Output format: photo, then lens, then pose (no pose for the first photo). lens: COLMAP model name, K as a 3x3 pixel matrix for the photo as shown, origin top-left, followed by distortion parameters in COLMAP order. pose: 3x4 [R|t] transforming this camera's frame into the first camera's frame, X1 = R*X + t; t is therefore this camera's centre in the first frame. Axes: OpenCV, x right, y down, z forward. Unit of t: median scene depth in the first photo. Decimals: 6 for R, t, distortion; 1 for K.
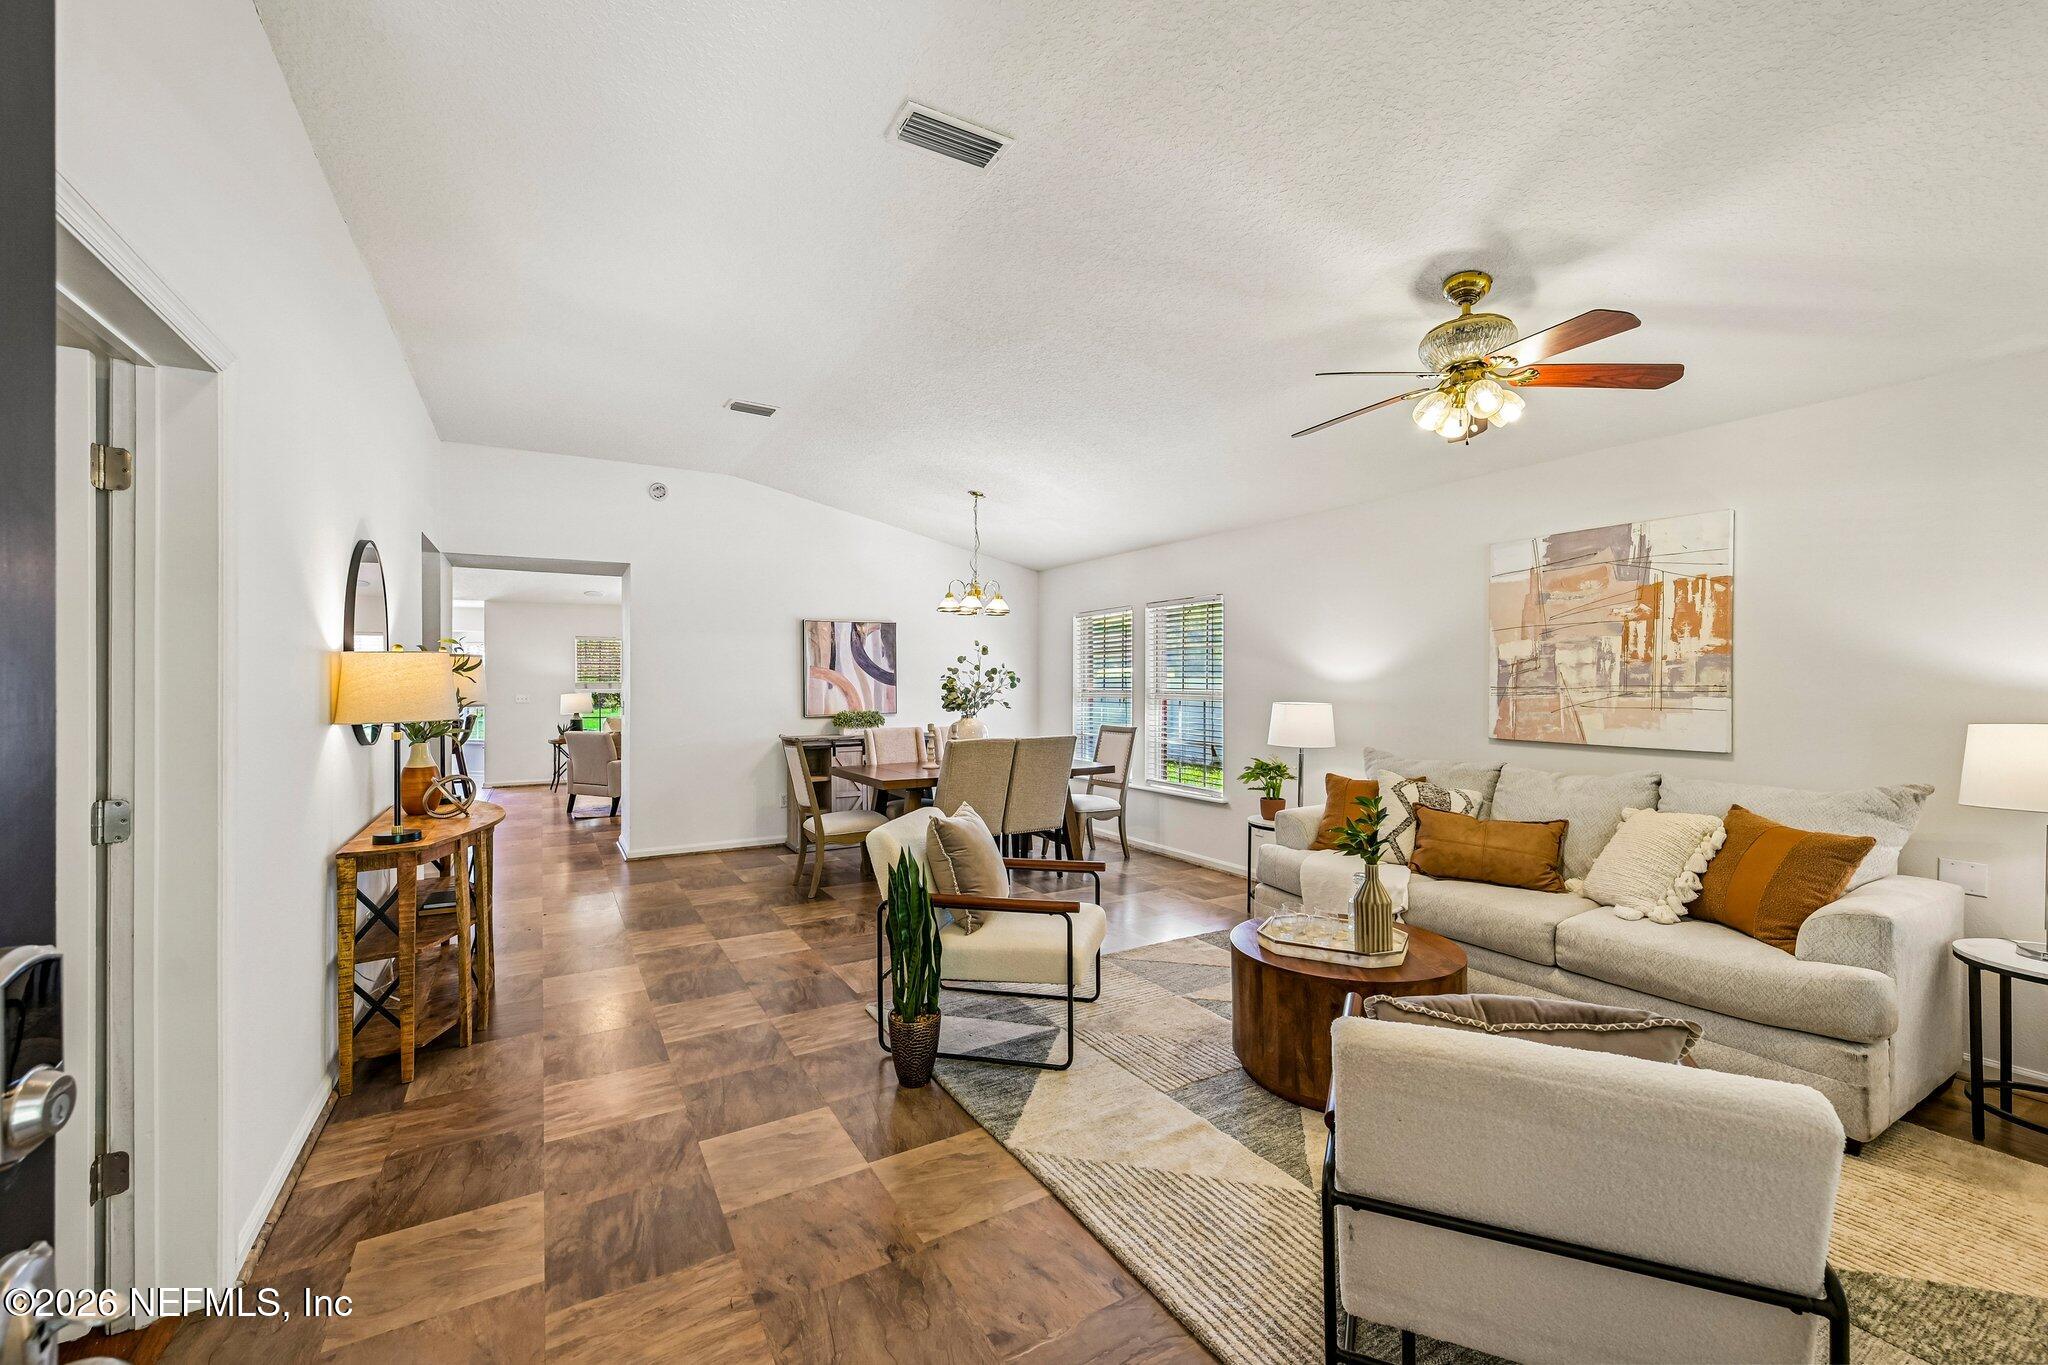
lens RADIAL K [[815.9, 0, 1039.3], [0, 815.9, 677.1], [0, 0, 1]] dist [-0.001195, -0.000416]
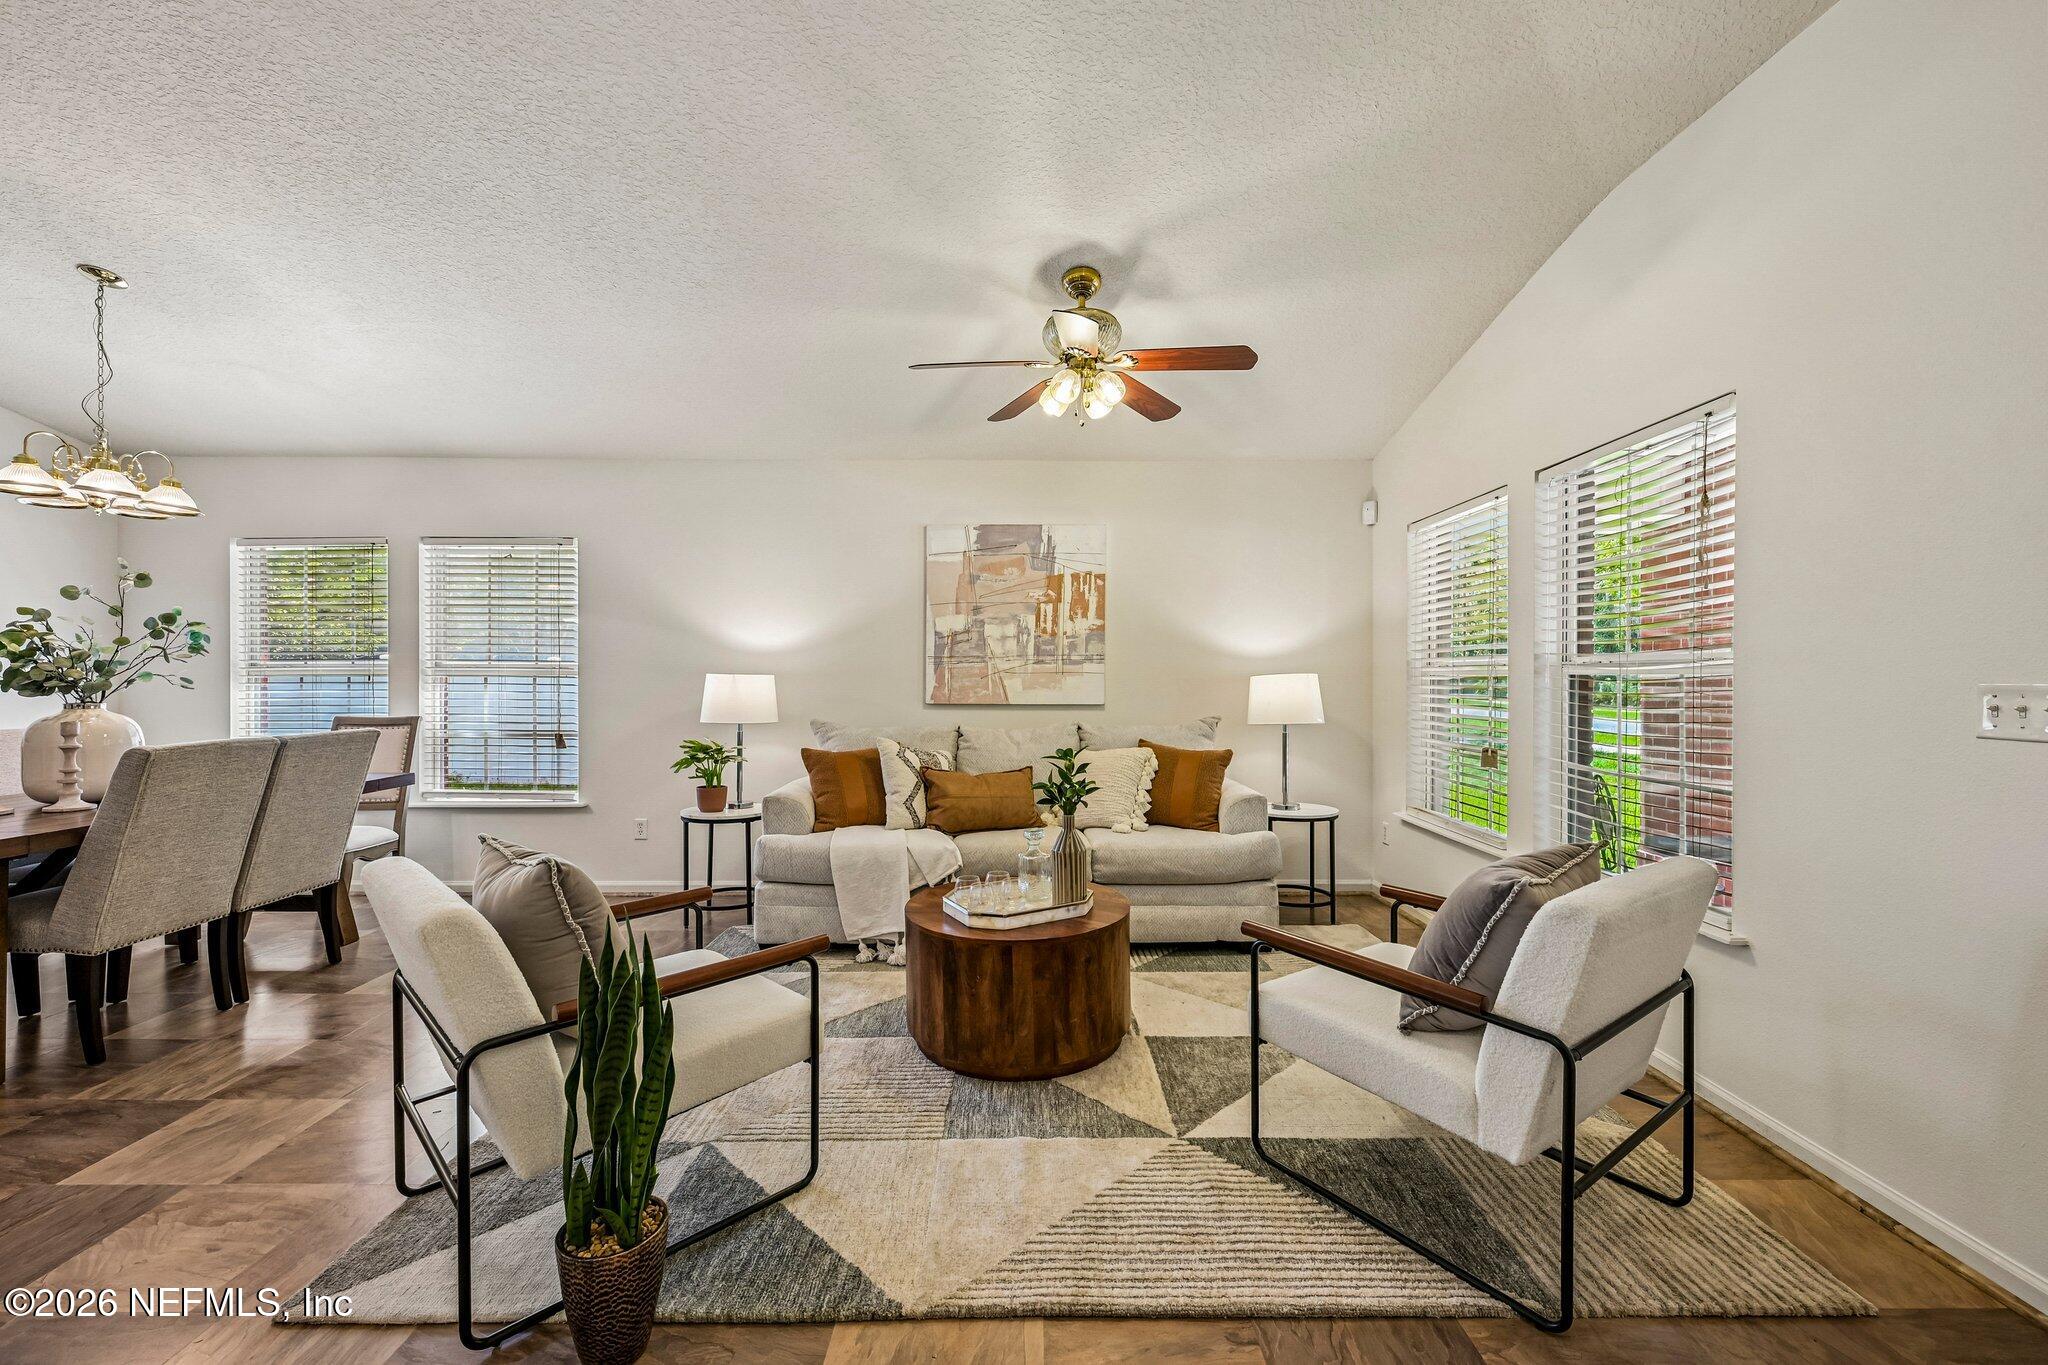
lens RADIAL K [[815.9, 0, 1028.7], [0, 815.9, 675.5], [0, 0, 1]] dist [-0.001195, -0.000416]
pose [[0.515176, 0.002276, 0.857081, -0.333732], [-0.006480, 0.999978, 0.001239, 0.038125], [-0.857060, -0.006192, 0.515180, 0.356221]]
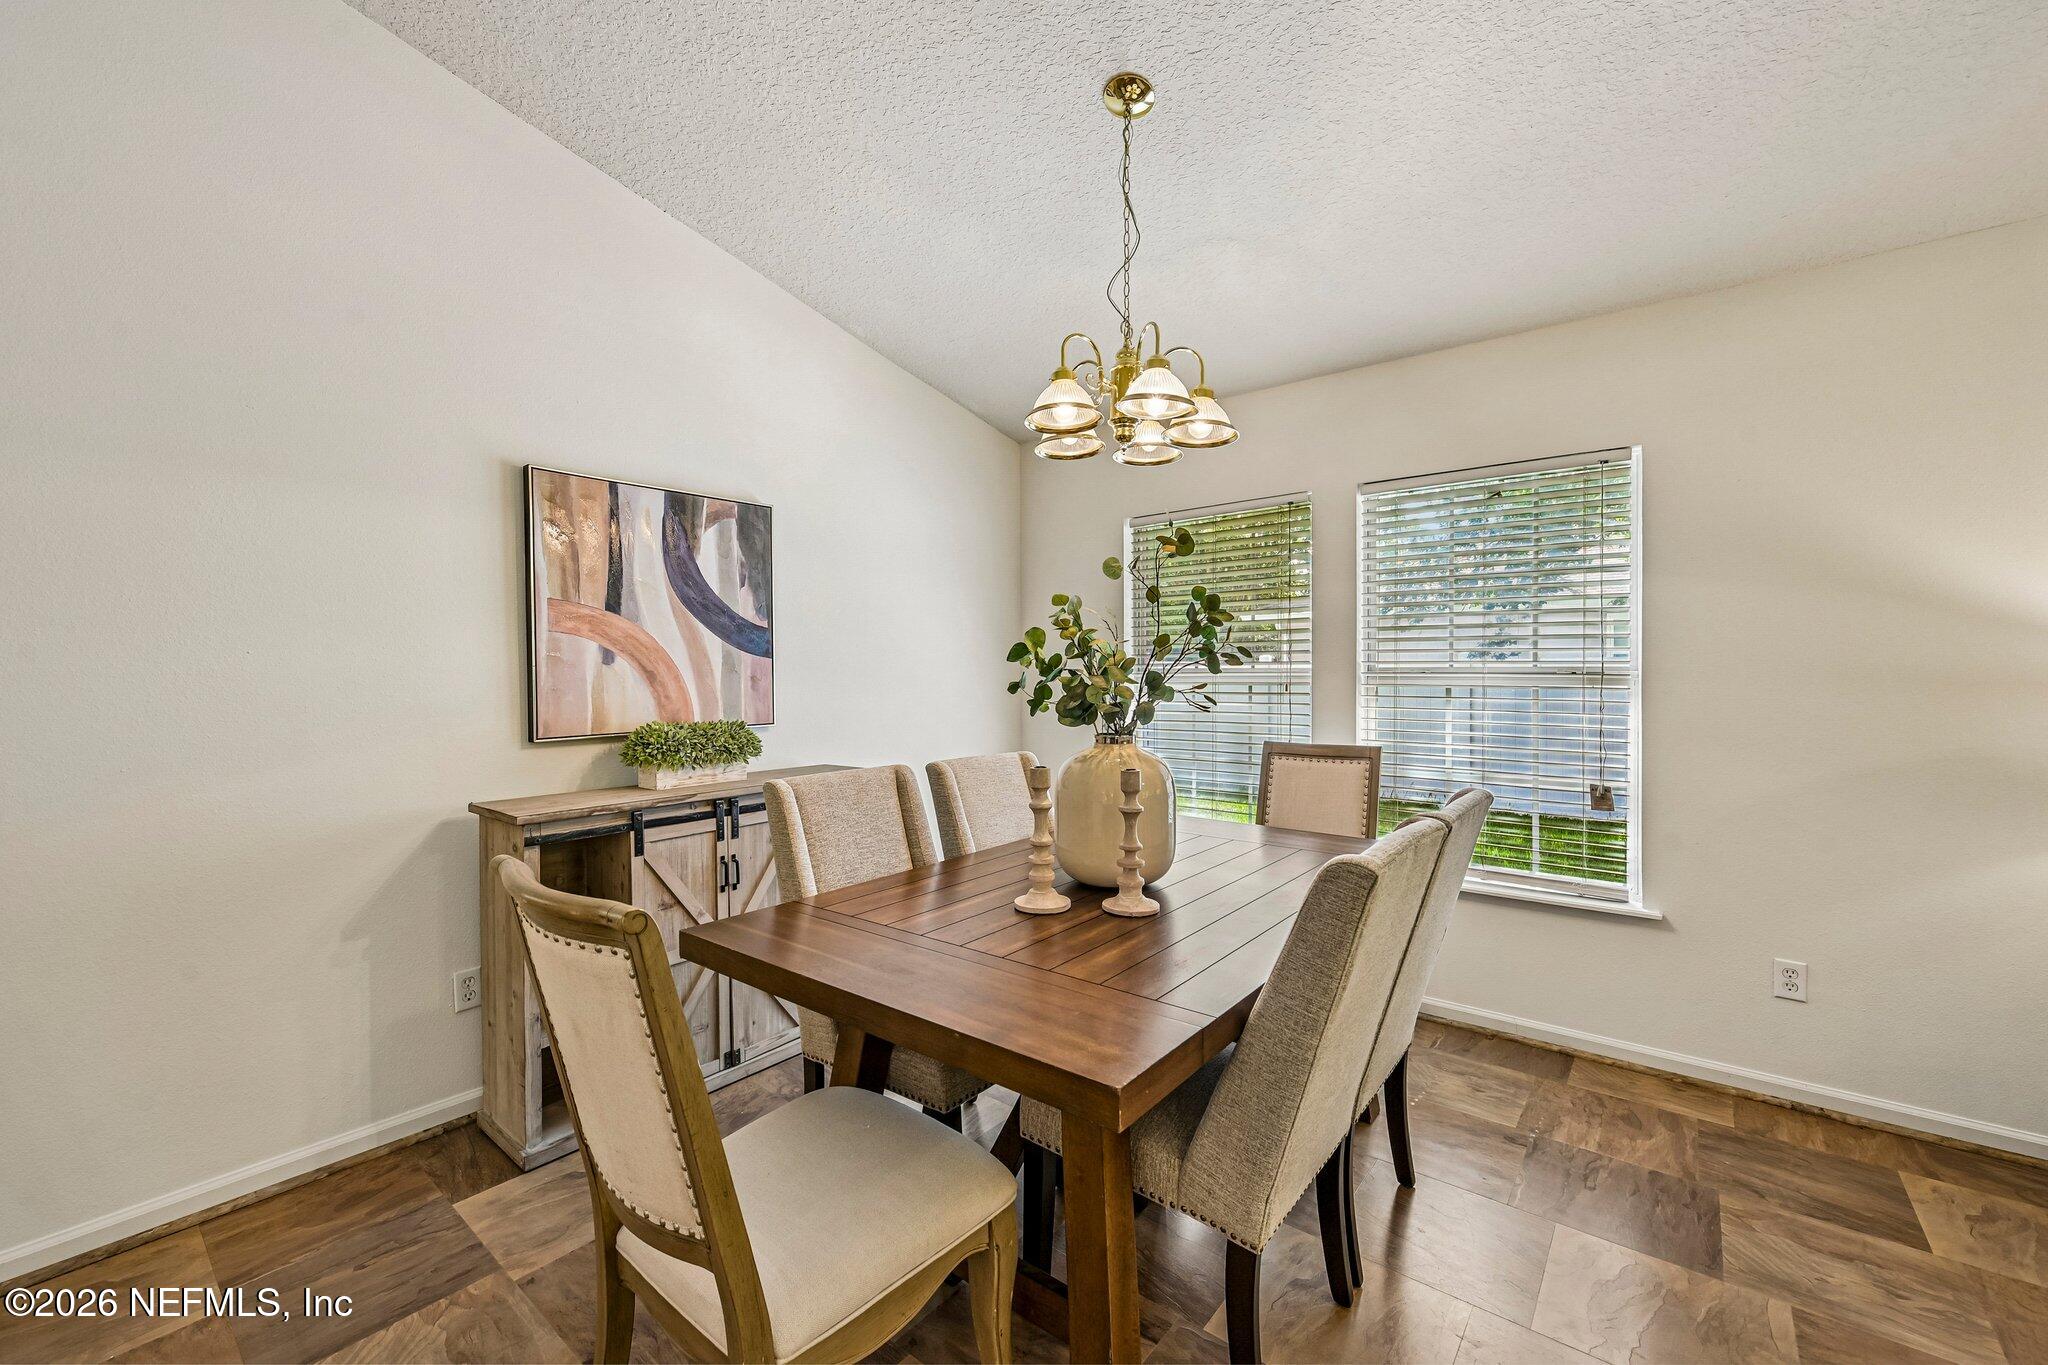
lens RADIAL K [[815.9, 0, 1018.1], [0, 815.9, 683.7], [0, 0, 1]] dist [-0.001195, -0.000416]
pose [[0.943647, -0.005308, 0.330912, -0.364034], [-0.001752, 0.999777, 0.021035, 0.027551], [-0.330950, -0.020429, 0.943427, 1.055589]]
